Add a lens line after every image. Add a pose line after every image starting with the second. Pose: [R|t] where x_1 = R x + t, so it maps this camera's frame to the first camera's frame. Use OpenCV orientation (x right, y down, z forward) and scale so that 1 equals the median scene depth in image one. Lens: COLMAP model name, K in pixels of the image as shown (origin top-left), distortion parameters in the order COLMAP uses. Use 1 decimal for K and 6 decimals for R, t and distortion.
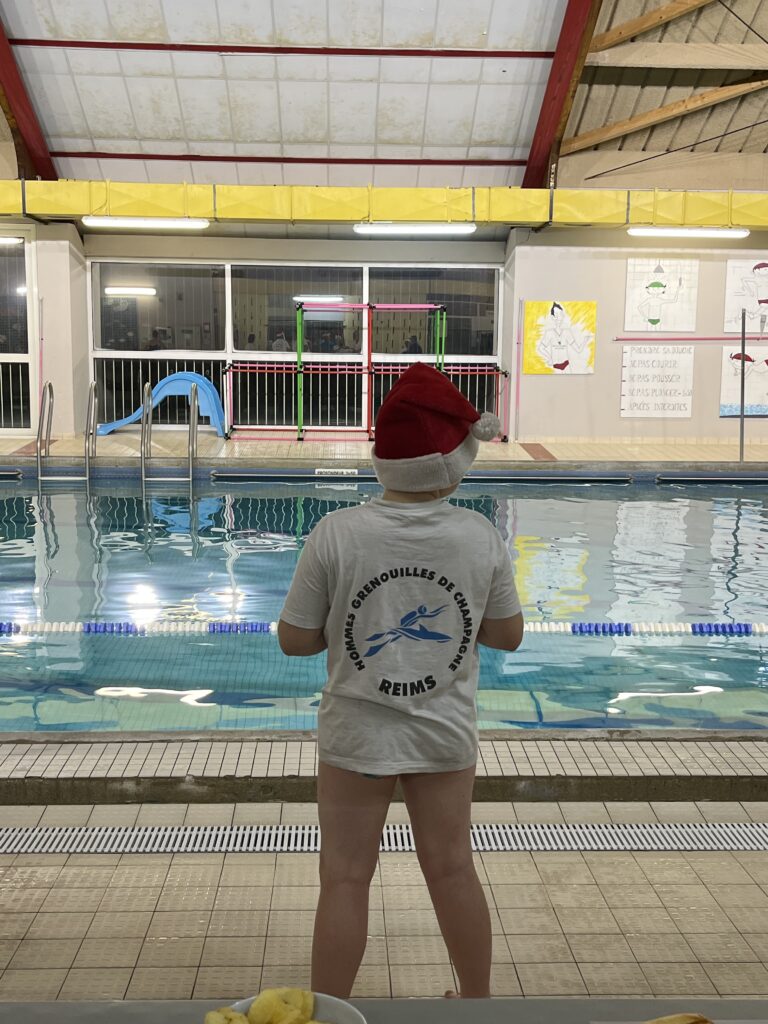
lens RADIAL K [[1165.5, 0, 400.4], [0, 1165.5, 516.8], [0, 0, 1]] dist [0.012906, 0.000000]
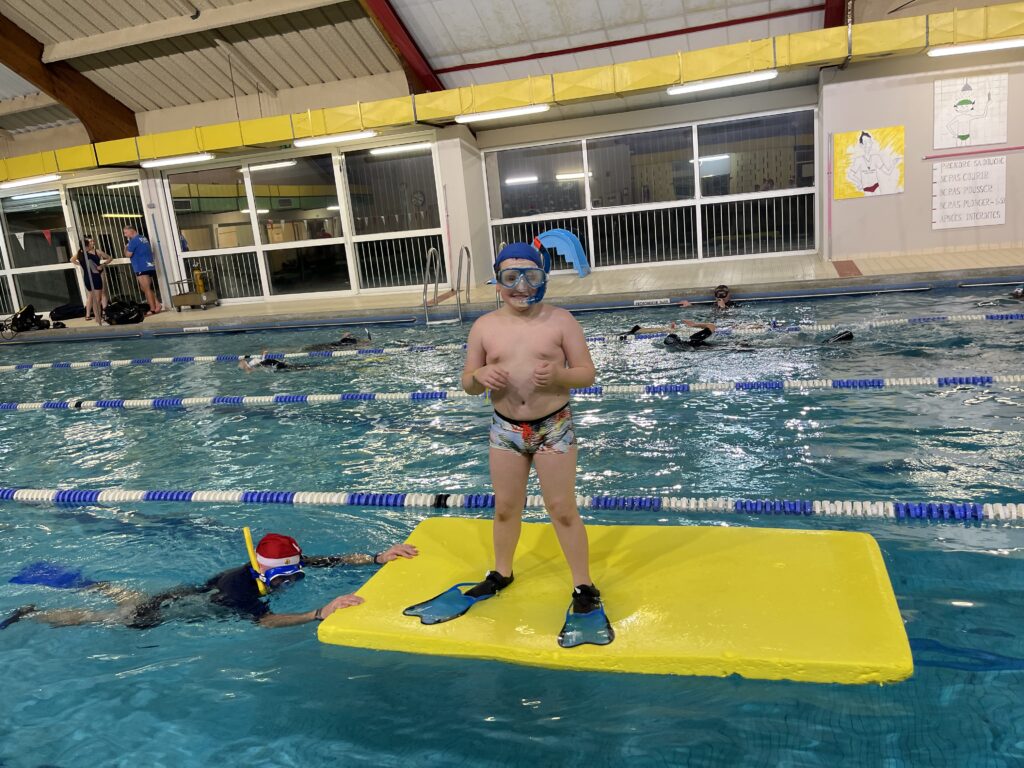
lens RADIAL K [[783.6, 0, 507.8], [0, 783.6, 388.4], [0, 0, 1]] dist [0.028036, -0.063686]
pose [[0.938280, -0.033904, -0.344212, 0.064041], [0.061449, 0.995693, 0.069428, -0.012275], [0.340375, -0.086295, 0.936322, 0.158686]]
